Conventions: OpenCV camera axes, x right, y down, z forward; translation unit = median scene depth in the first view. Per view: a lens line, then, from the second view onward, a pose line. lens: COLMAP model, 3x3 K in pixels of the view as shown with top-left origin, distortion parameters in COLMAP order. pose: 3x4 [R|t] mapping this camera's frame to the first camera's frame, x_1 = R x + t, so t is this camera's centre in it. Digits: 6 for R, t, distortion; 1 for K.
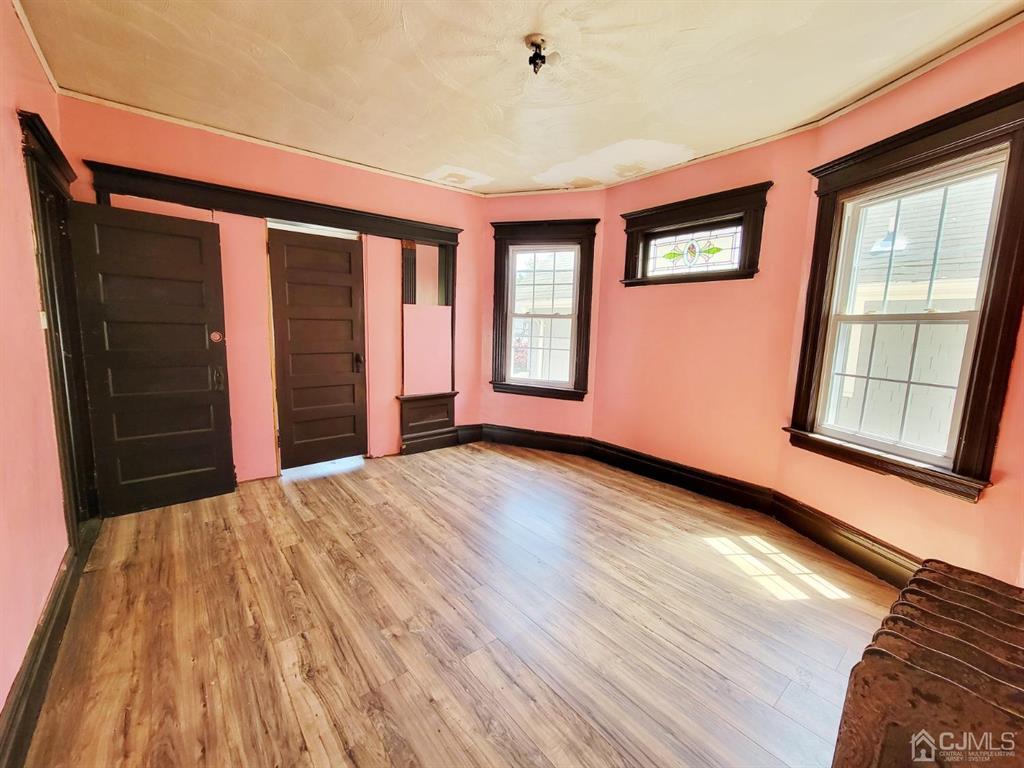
lens RADIAL K [[417.6, 0, 509.5], [0, 417.6, 382.9], [0, 0, 1]] dist [-0.003148, -0.001457]
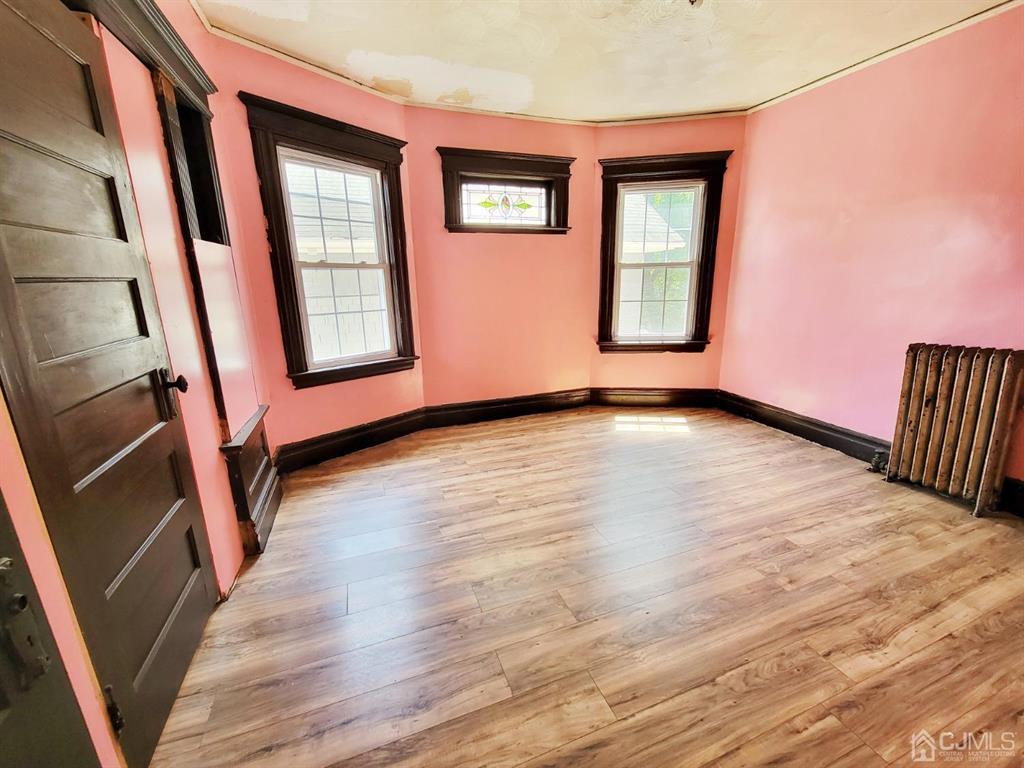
lens RADIAL K [[417.6, 0, 517.5], [0, 417.6, 382.1], [0, 0, 1]] dist [-0.003148, -0.001457]
pose [[0.319759, -0.259064, 0.911395, -0.749787], [0.153059, 0.963385, 0.220142, -0.116838], [-0.935055, 0.069105, 0.347703, 0.712782]]
